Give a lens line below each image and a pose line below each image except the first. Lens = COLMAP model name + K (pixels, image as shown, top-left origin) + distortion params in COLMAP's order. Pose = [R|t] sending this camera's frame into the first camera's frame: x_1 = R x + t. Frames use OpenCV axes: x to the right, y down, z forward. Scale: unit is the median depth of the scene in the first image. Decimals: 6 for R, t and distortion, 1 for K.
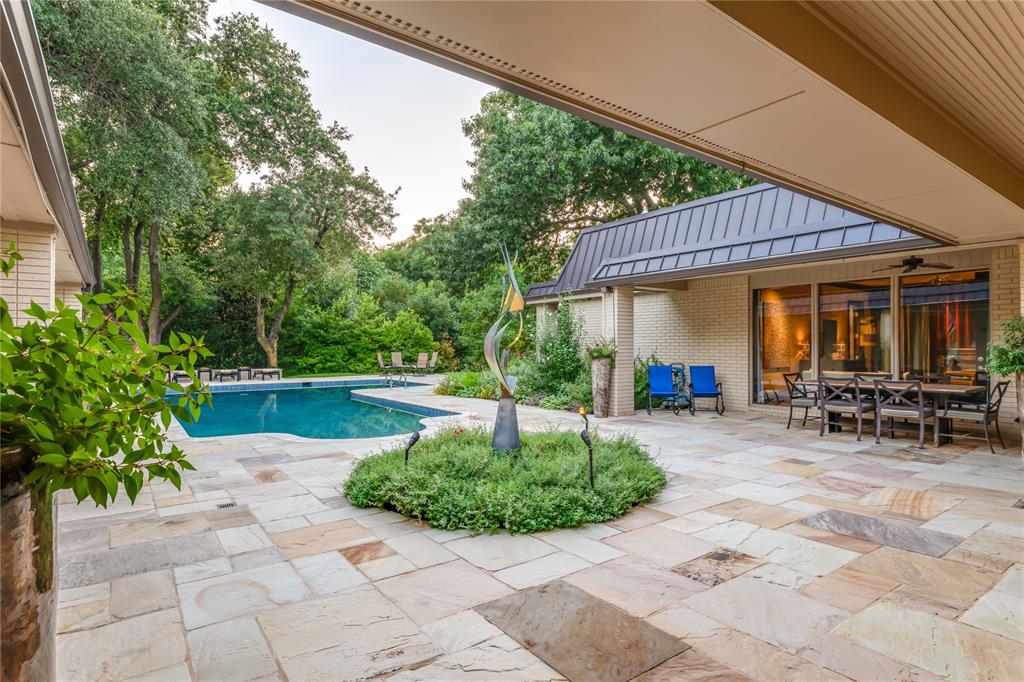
lens RADIAL K [[539.5, 0, 511.8], [0, 539.5, 342.9], [0, 0, 1]] dist [0.000014, 0.000000]
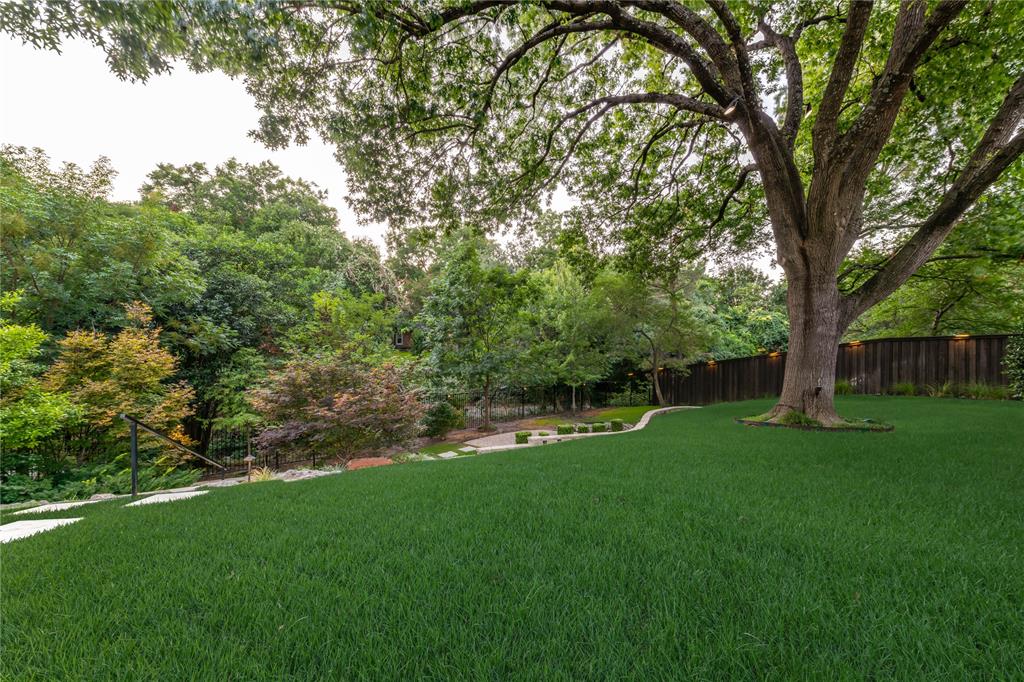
lens RADIAL K [[355.0, 0, 511.6], [0, 355.0, 340.4], [0, 0, 1]] dist [-0.000146, -0.000008]
pose [[0.849608, -0.001969, 0.527412, -0.029887], [-0.004421, 0.999931, 0.010854, -0.000718], [-0.527397, -0.011554, 0.849540, 0.462635]]
